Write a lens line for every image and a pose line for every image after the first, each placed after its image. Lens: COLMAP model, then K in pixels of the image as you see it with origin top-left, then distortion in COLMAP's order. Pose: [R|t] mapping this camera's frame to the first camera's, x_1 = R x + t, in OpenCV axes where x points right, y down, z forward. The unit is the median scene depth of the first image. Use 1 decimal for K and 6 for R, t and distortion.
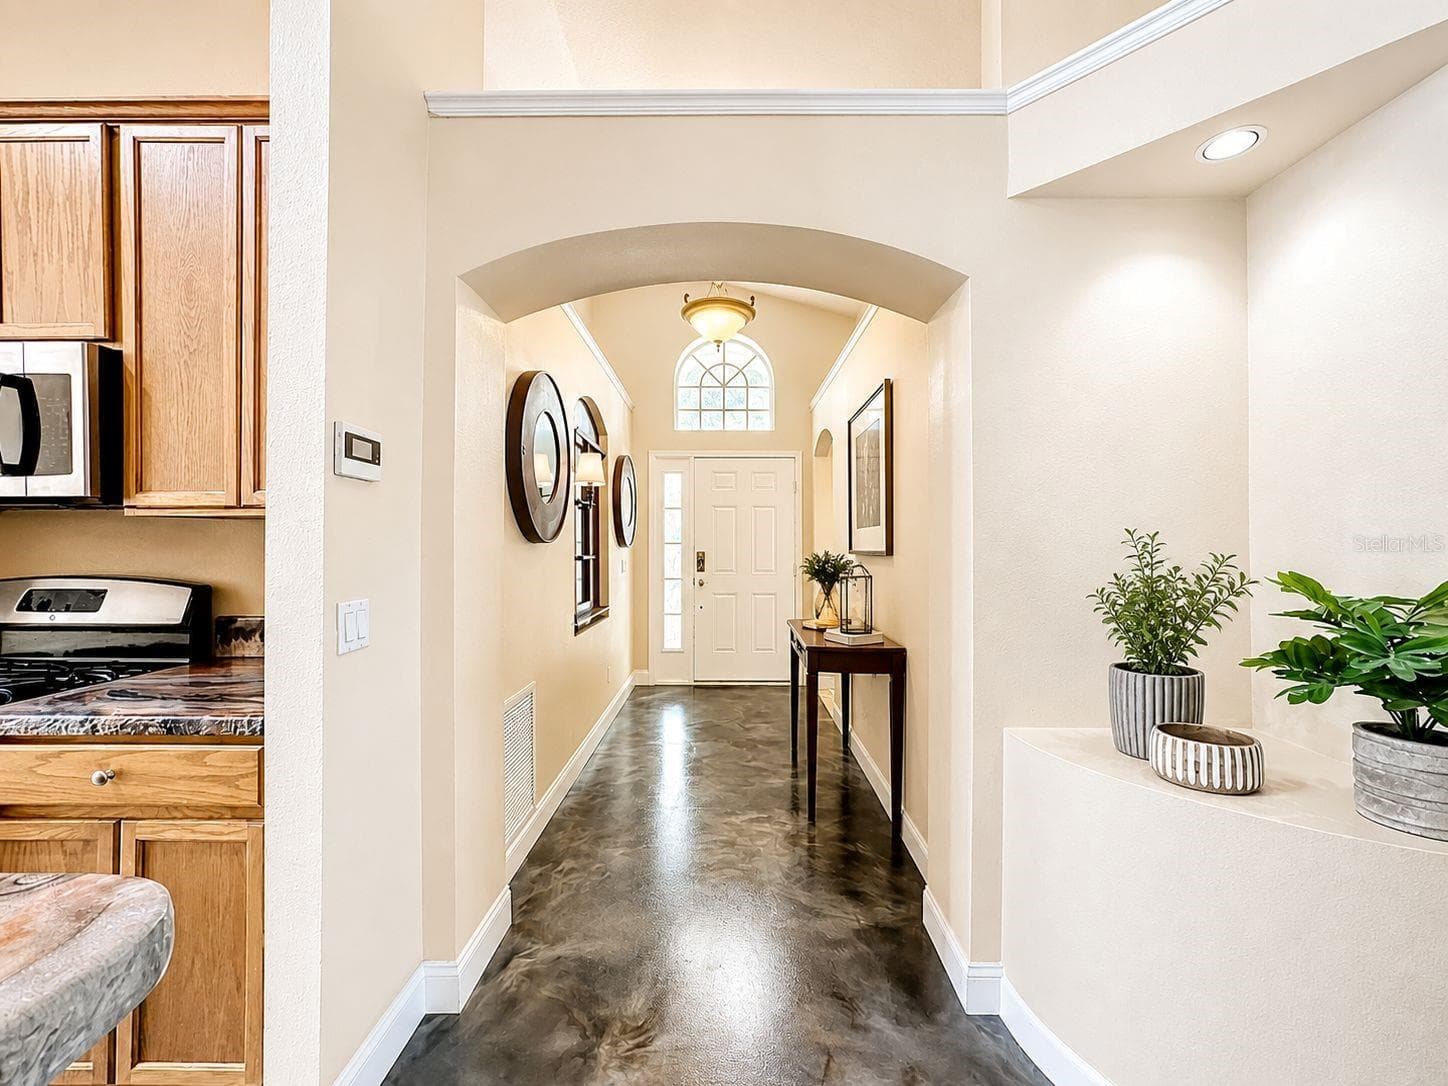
lens RADIAL K [[592.8, 0, 724.0], [0, 592.8, 543.0], [0, 0, 1]] dist [-0.013402, 0.000642]
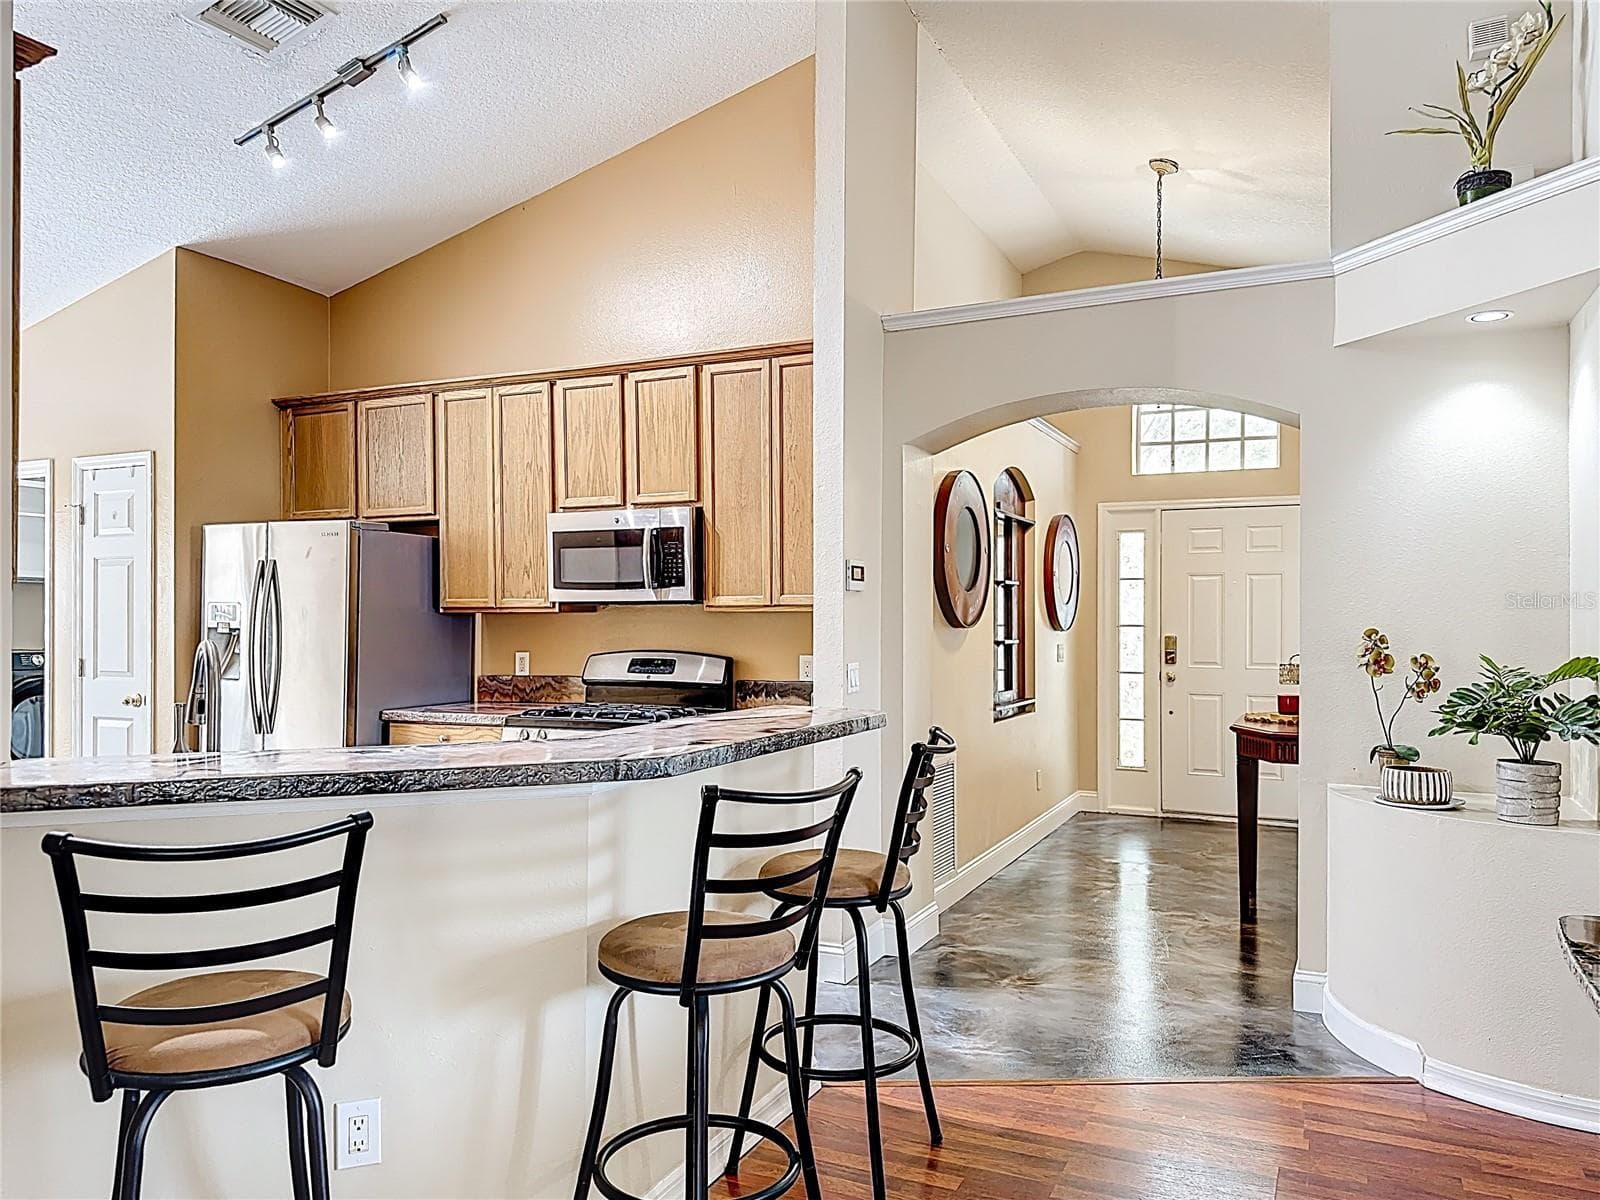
lens RADIAL K [[1123.9, 0, 800.0], [0, 1123.9, 600.0], [0, 0, 1]] dist [0.074739, 0.001549]
pose [[0.903665, -0.007223, -0.428180, 0.331095], [-0.000340, 0.999845, -0.017586, -0.015230], [0.428241, 0.016038, 0.903522, -1.068235]]
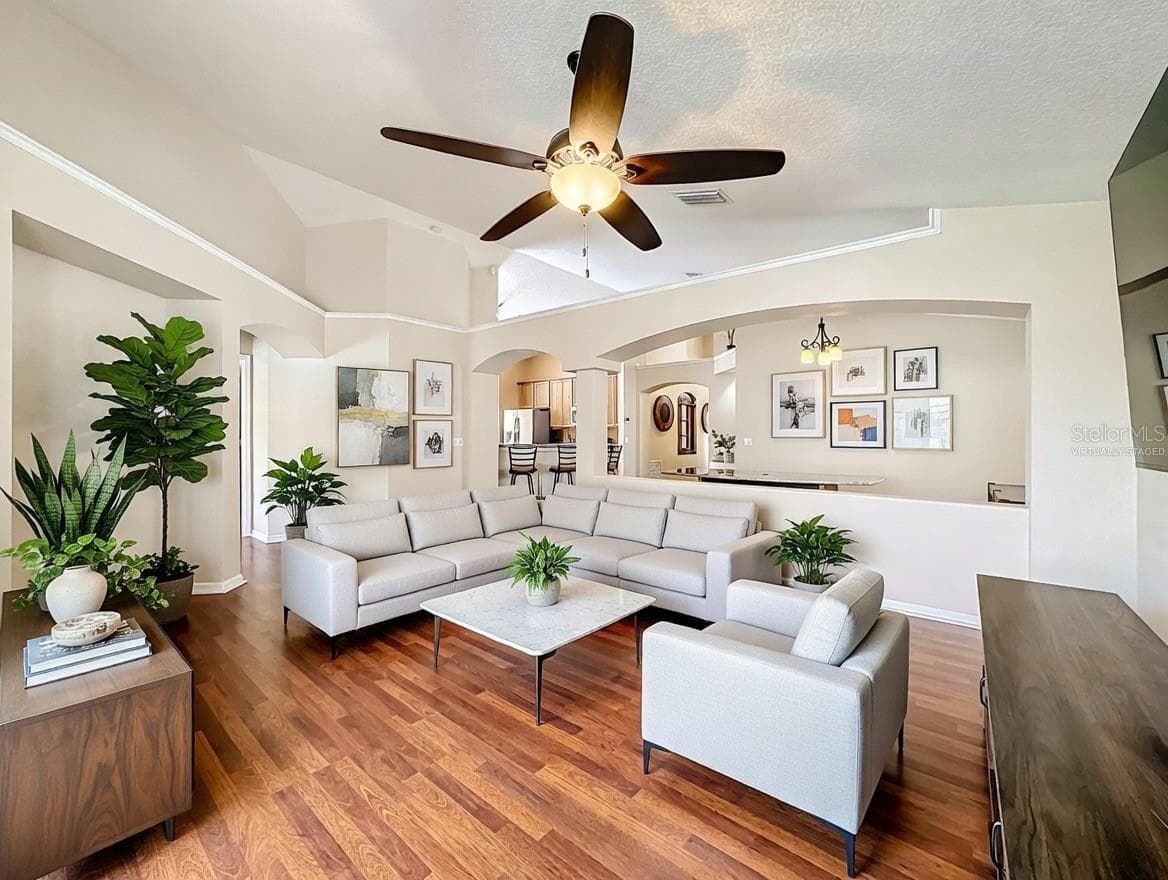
lens RADIAL K [[478.2, 0, 584.0], [0, 478.2, 440.0], [0, 0, 1]] dist [-0.013402, 0.000642]
pose [[0.764249, 0.004511, -0.644905, 1.795396], [-0.005695, 0.999984, 0.000245, 0.074866], [0.644896, 0.003486, 0.764263, -2.499085]]
